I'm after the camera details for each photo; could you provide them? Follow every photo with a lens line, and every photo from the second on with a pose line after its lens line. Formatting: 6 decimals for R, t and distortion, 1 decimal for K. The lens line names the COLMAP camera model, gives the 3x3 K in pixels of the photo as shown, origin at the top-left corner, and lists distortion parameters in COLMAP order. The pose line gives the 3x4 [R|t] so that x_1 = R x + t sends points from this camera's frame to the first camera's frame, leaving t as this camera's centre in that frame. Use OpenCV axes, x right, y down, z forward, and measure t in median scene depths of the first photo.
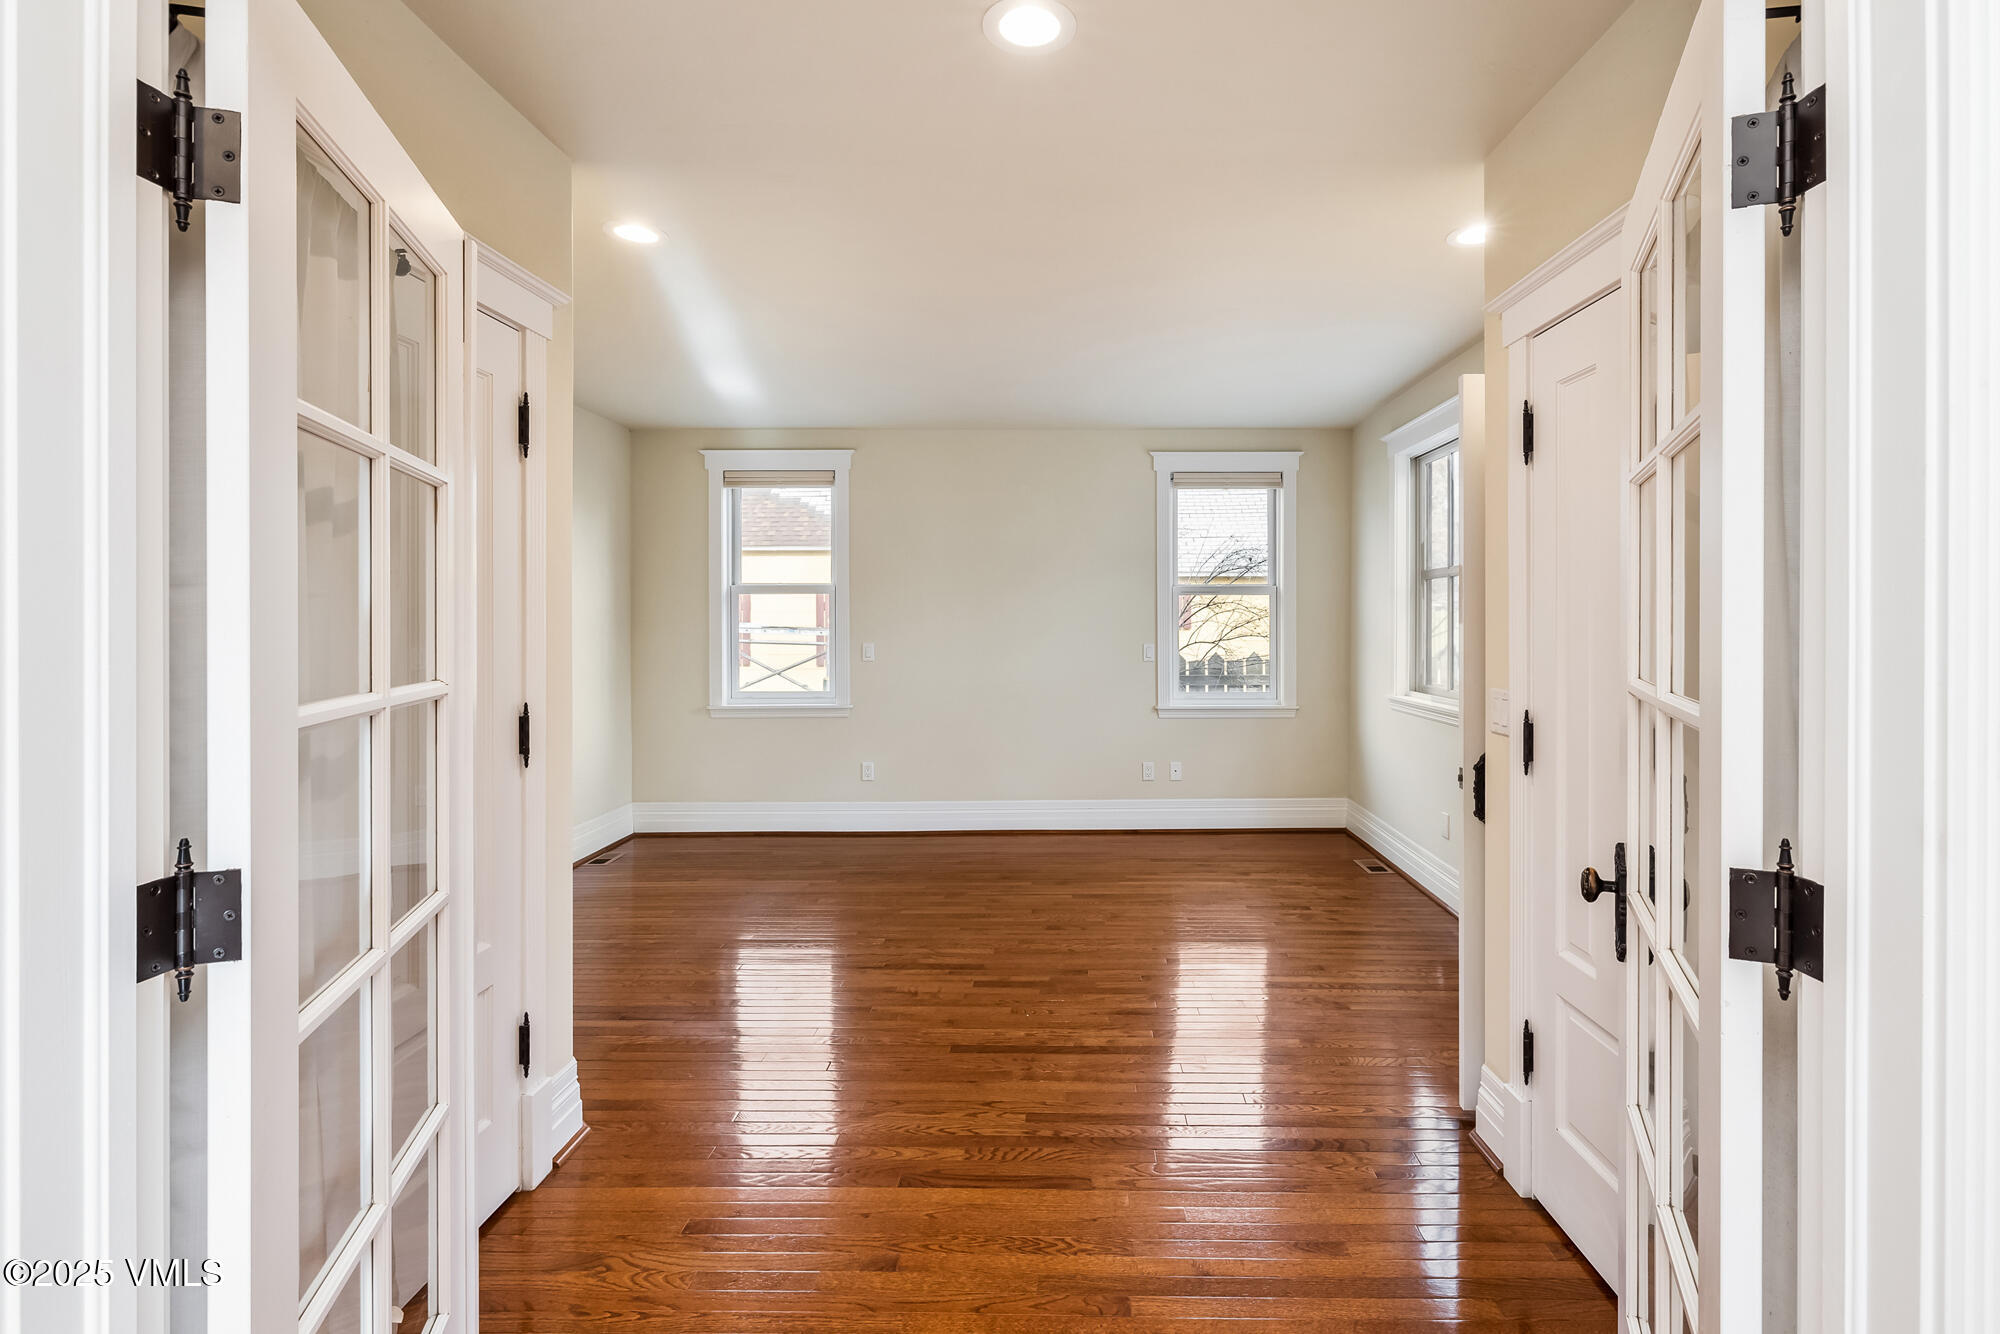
lens RADIAL K [[894.3, 0, 1035.7], [0, 894.3, 622.9], [0, 0, 1]] dist [-0.000003, 0.000056]
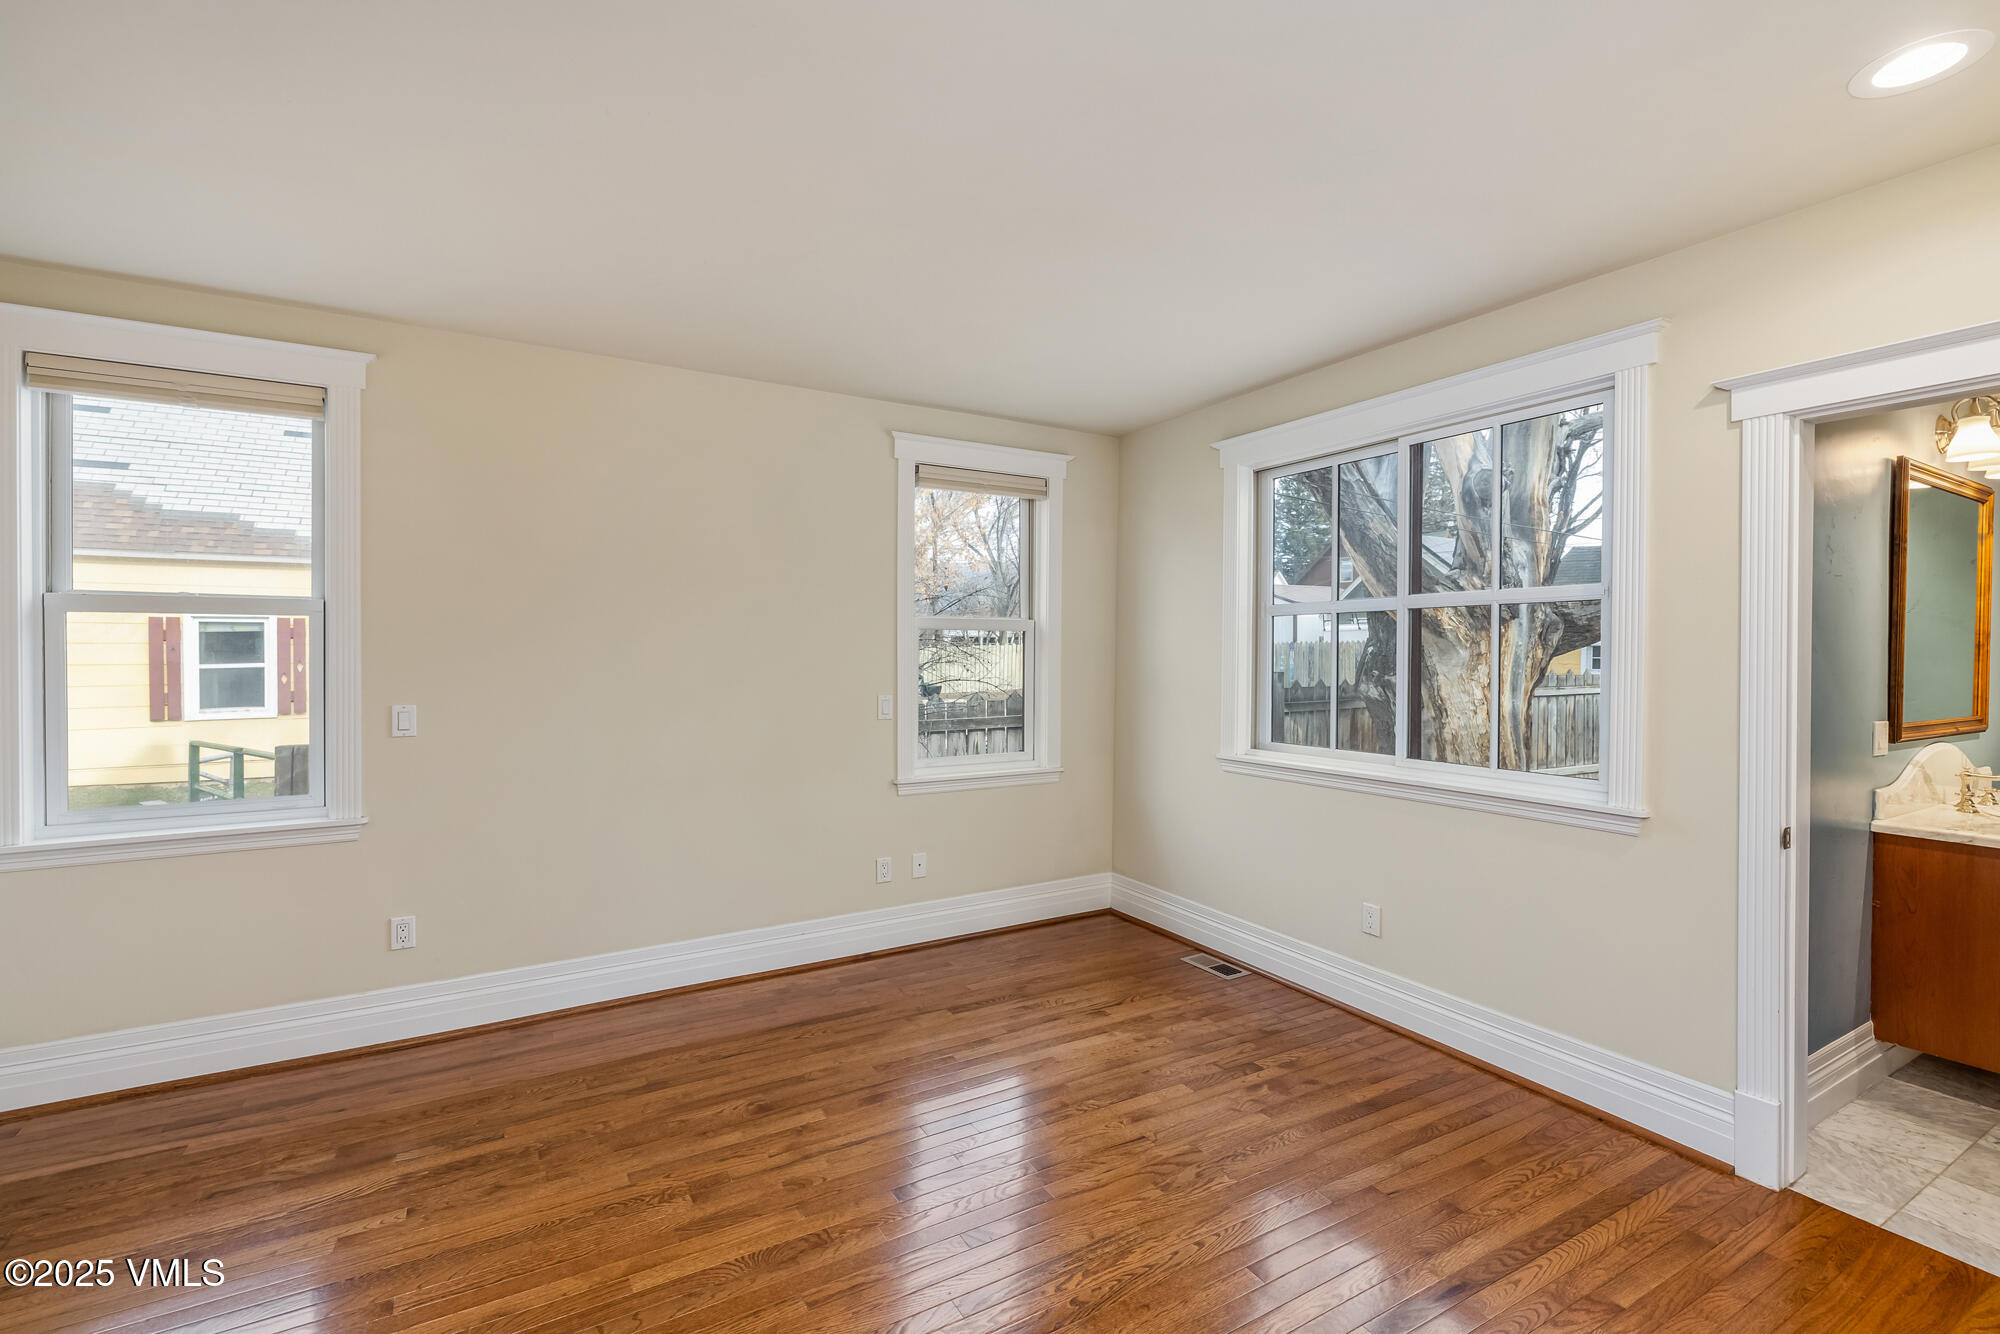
lens RADIAL K [[878.8, 0, 1061.8], [0, 878.8, 658.8], [0, 0, 1]] dist [-0.001186, -0.000162]
pose [[0.844111, -0.000799, 0.536168, -0.138377], [-0.000353, 0.999998, 0.002046, -0.007833], [-0.536169, -0.001917, 0.844109, 0.322818]]
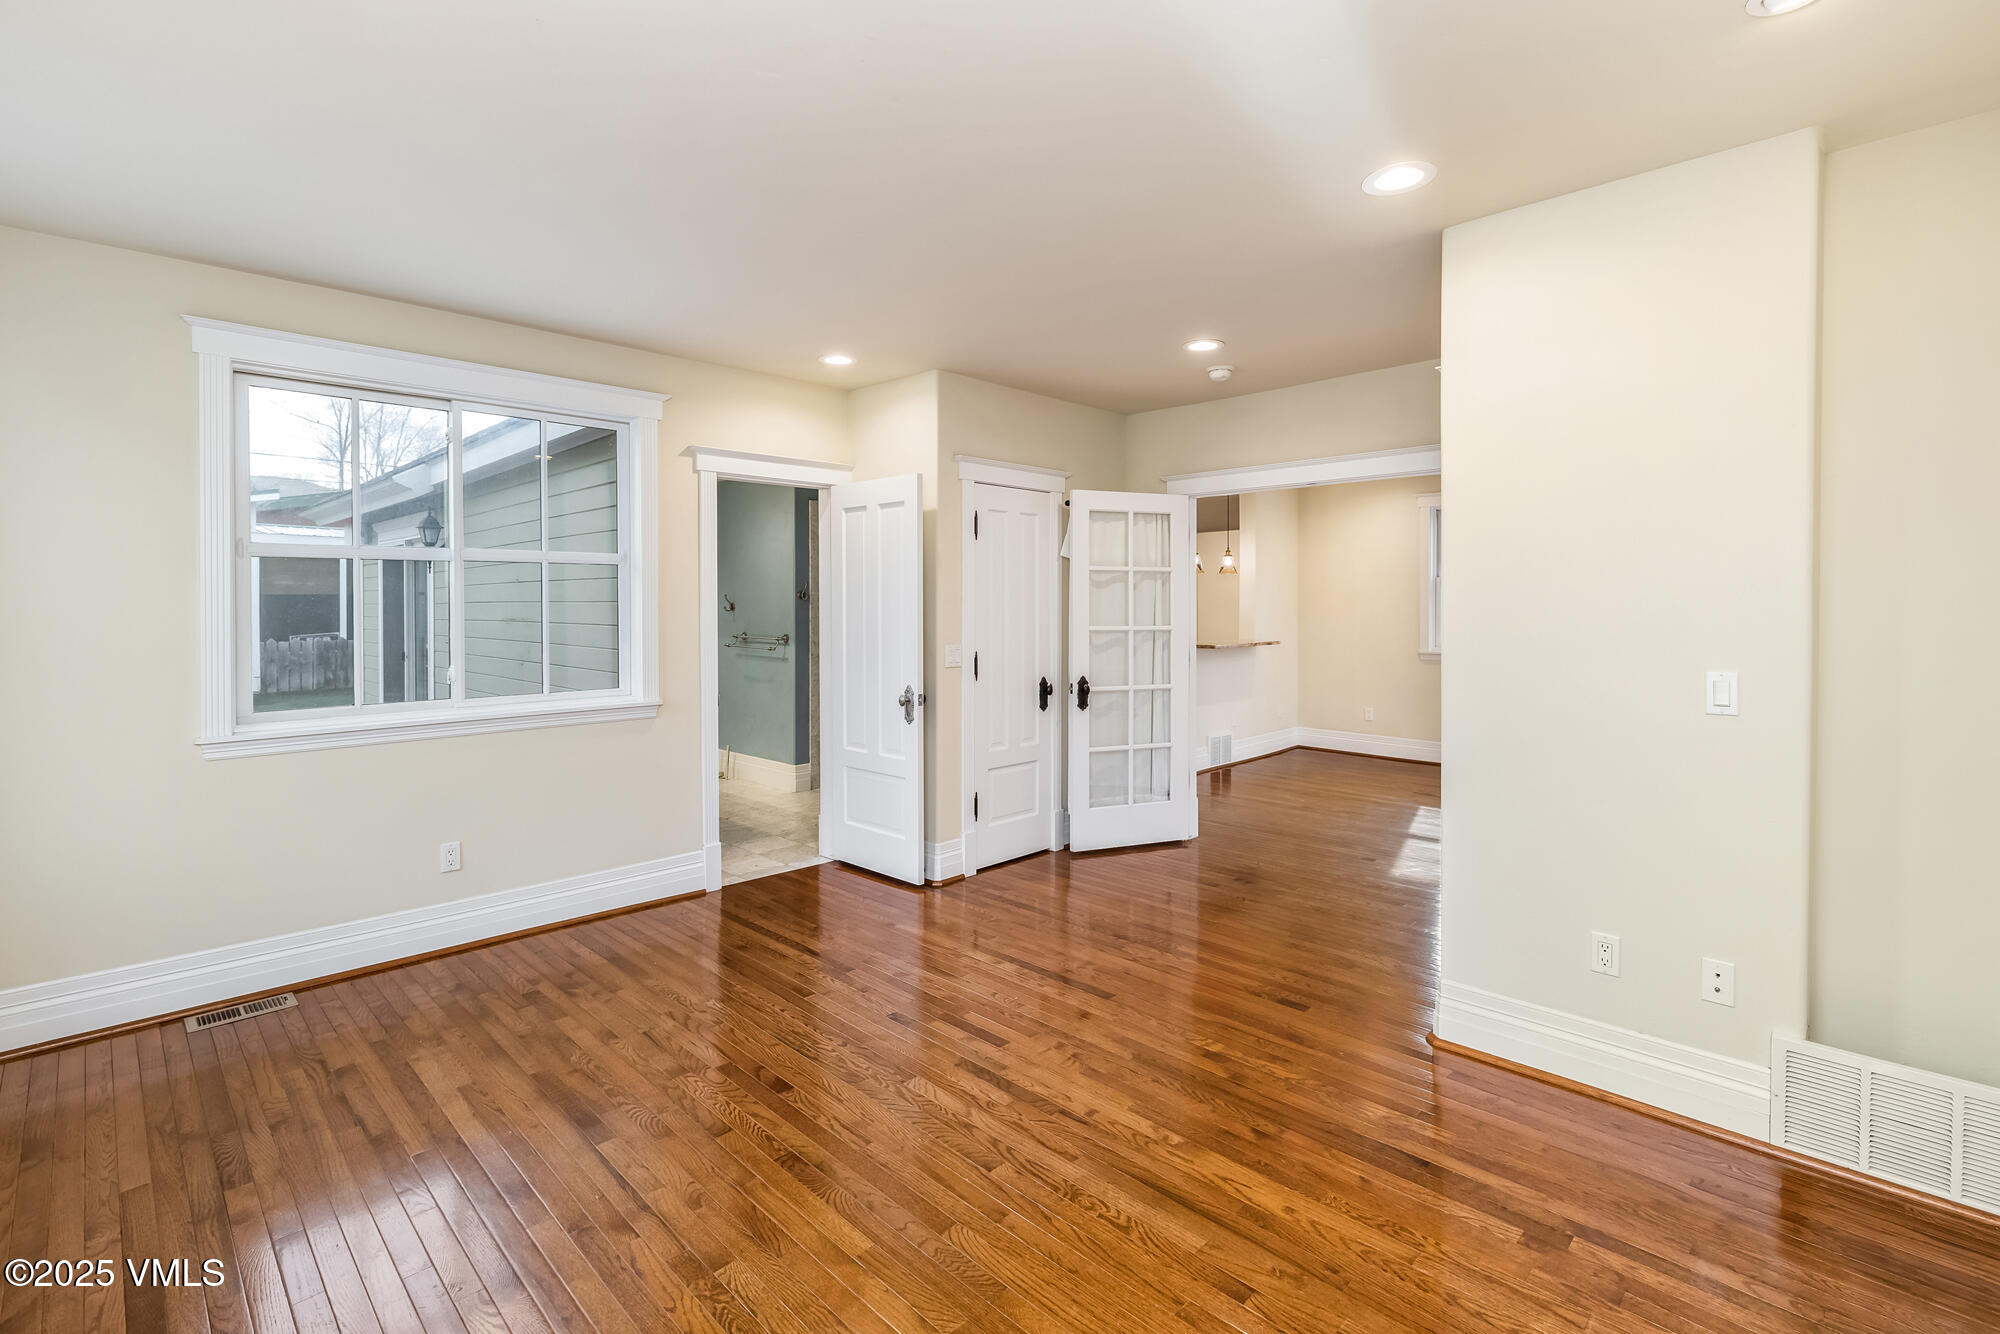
lens RADIAL K [[914.8, 0, 1000.6], [0, 914.8, 605.5], [0, 0, 1]] dist [0.000950, 0.000323]
pose [[-0.718667, -0.001240, 0.695353, -0.349427], [0.006761, 0.999939, 0.008771, -0.011208], [-0.695321, 0.011005, -0.718615, 0.845919]]
